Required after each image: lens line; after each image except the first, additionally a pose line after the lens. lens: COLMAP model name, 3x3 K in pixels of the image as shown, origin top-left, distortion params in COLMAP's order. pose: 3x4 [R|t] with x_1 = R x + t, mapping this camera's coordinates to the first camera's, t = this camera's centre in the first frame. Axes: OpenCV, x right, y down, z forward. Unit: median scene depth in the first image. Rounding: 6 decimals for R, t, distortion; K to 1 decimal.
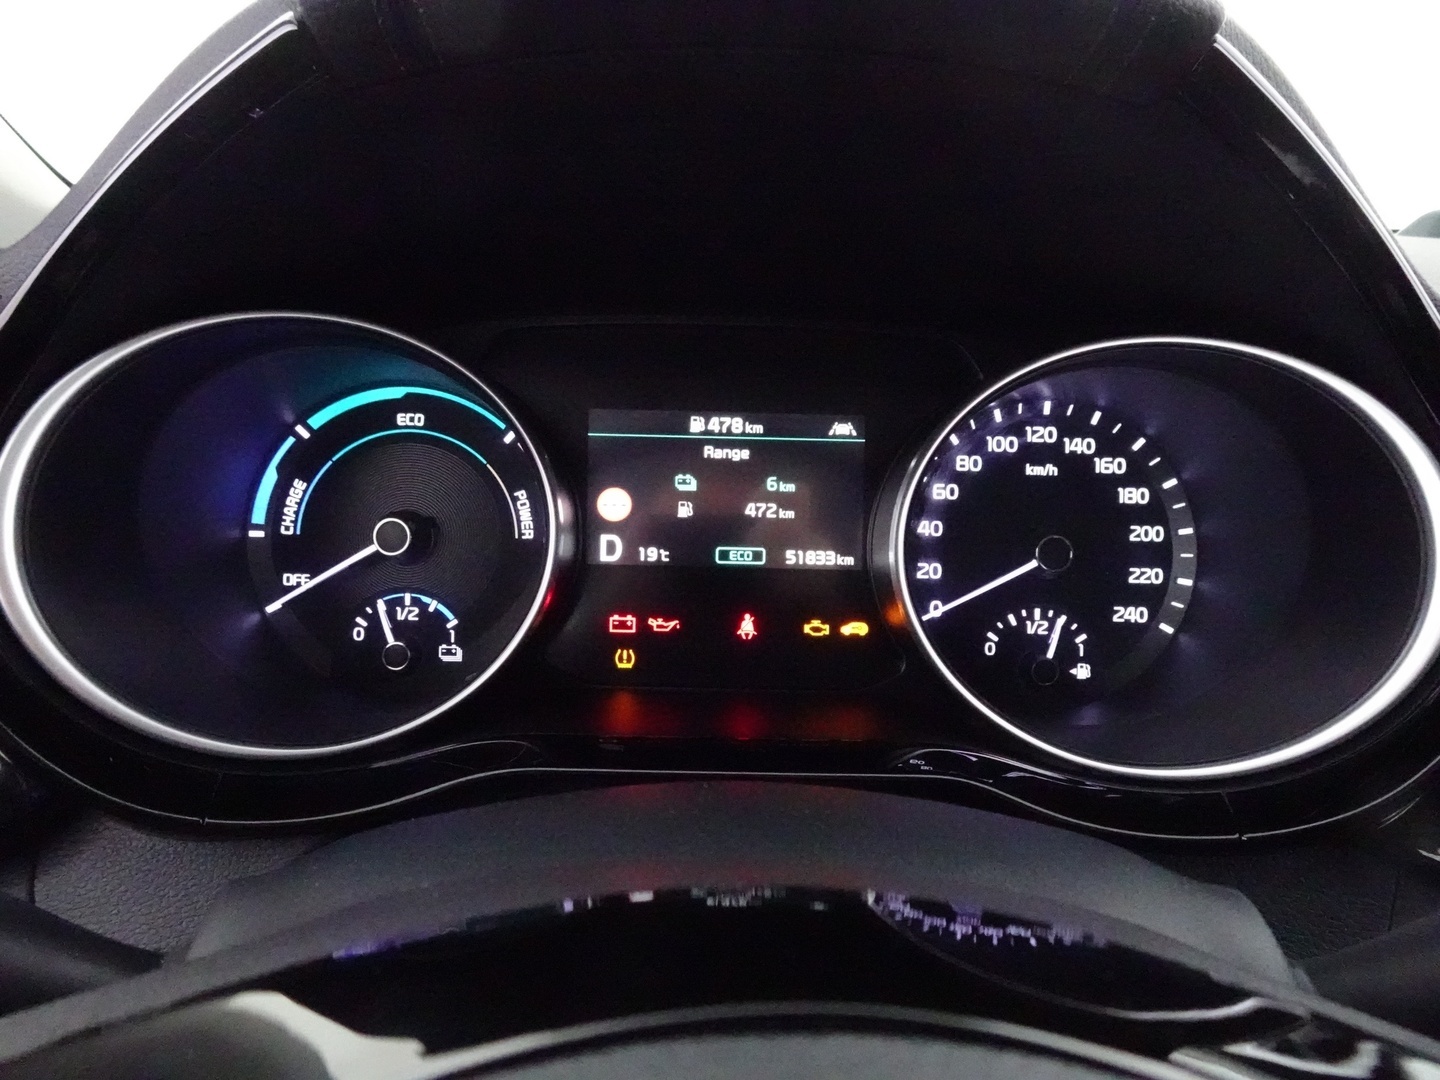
lens RADIAL K [[1024.9, 0, 722.8], [0, 1024.9, 535.2], [0, 0, 1]] dist [0.003961, 0.004675]
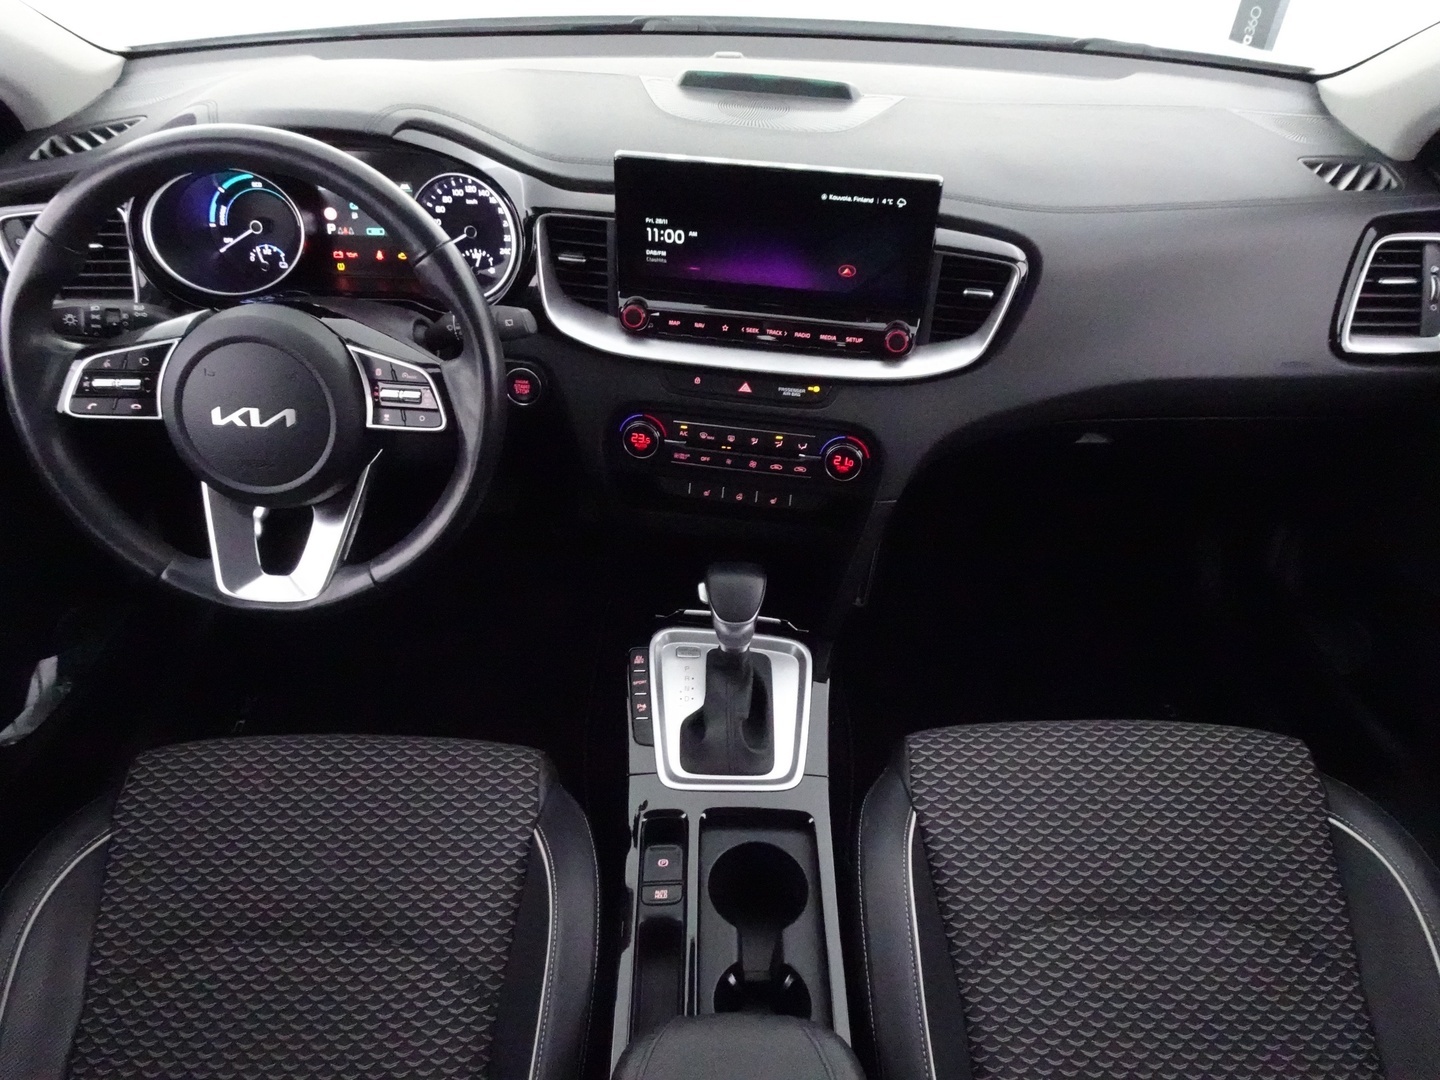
lens RADIAL K [[1024.9, 0, 726.5], [0, 1024.9, 534.8], [0, 0, 1]] dist [0.003961, 0.004675]
pose [[0.999982, -0.004313, 0.004201, 1.042341], [0.002396, 0.925177, 0.379528, -0.300059], [-0.005523, -0.379511, 0.925171, -2.152795]]
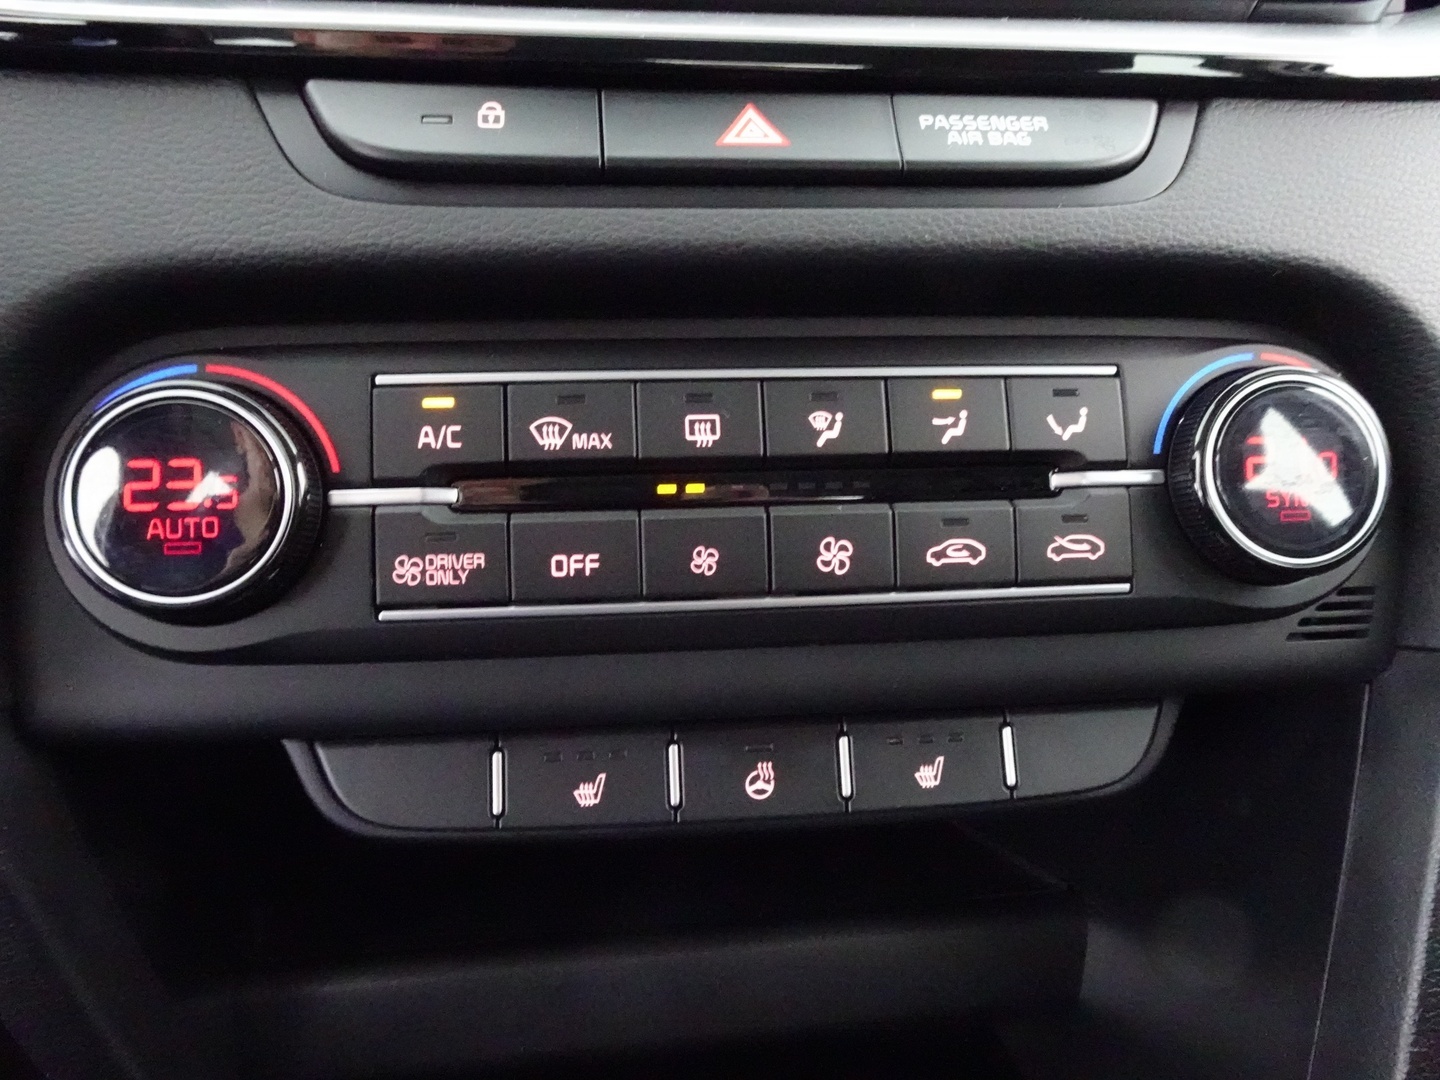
lens RADIAL K [[1024.9, 0, 723.7], [0, 1024.9, 537.4], [0, 0, 1]] dist [0.003961, 0.004675]
pose [[0.969816, -0.092296, 0.225697, 0.952823], [0.111605, 0.990970, -0.074318, 0.637156], [-0.216800, 0.097263, 0.971359, 0.088045]]
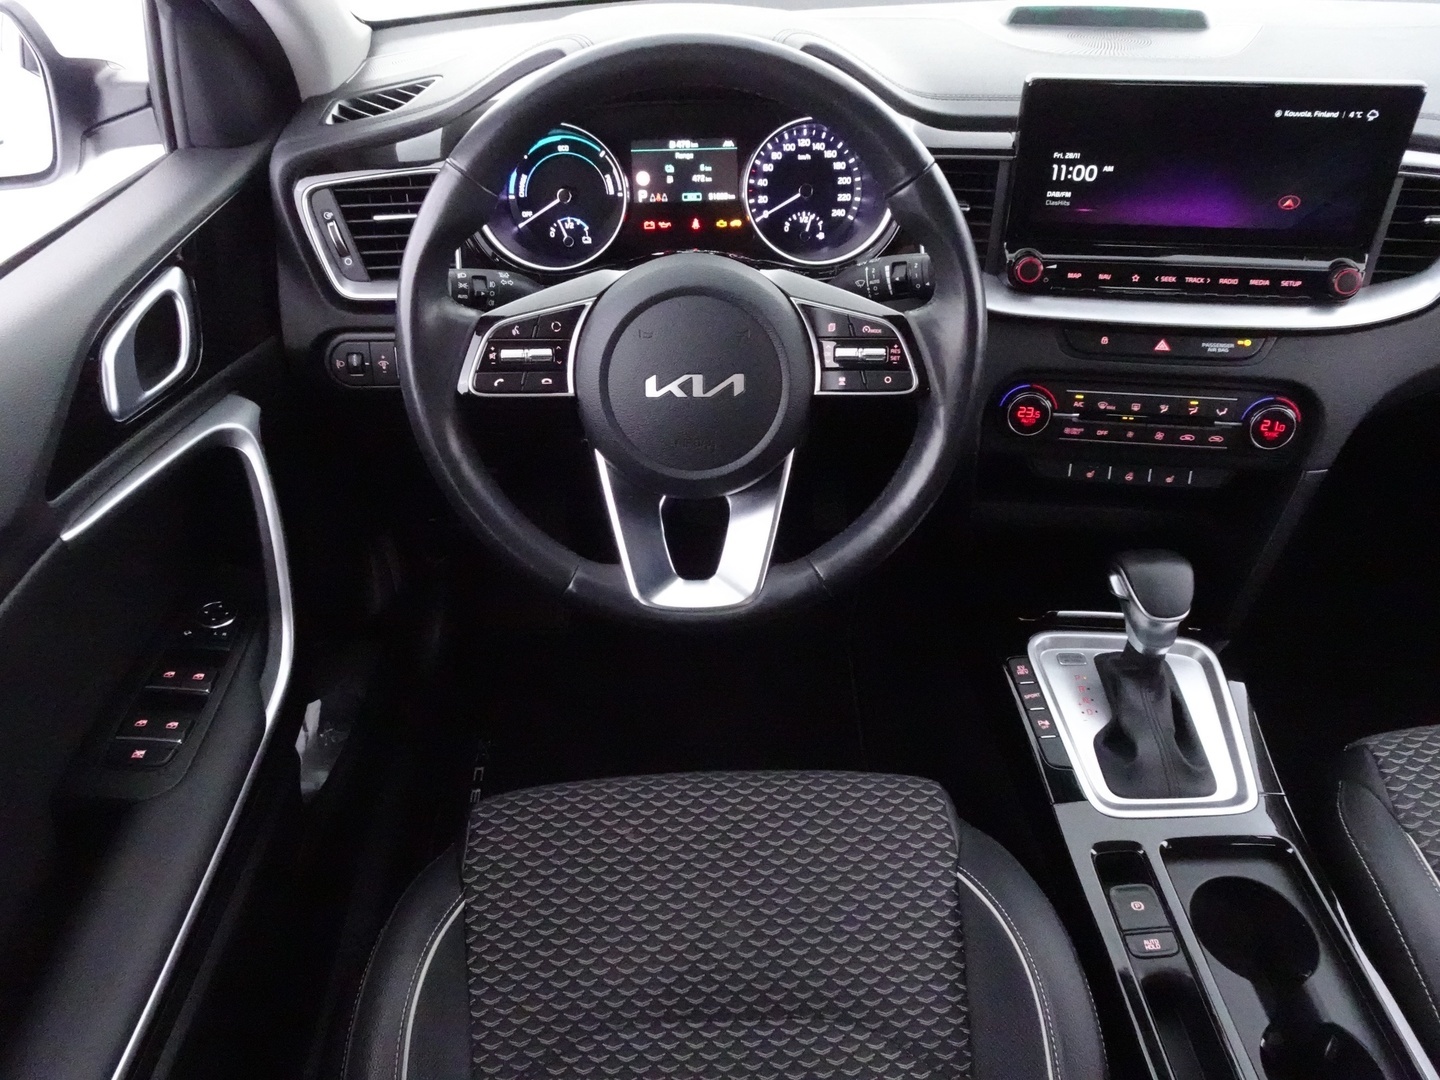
lens RADIAL K [[1024.9, 0, 723.0], [0, 1024.9, 536.4], [0, 0, 1]] dist [0.003961, 0.004675]
pose [[0.998665, -0.051082, 0.007727, 0.032218], [0.045226, 0.936708, 0.347178, -0.075011], [-0.024972, -0.346365, 0.937767, -1.811866]]
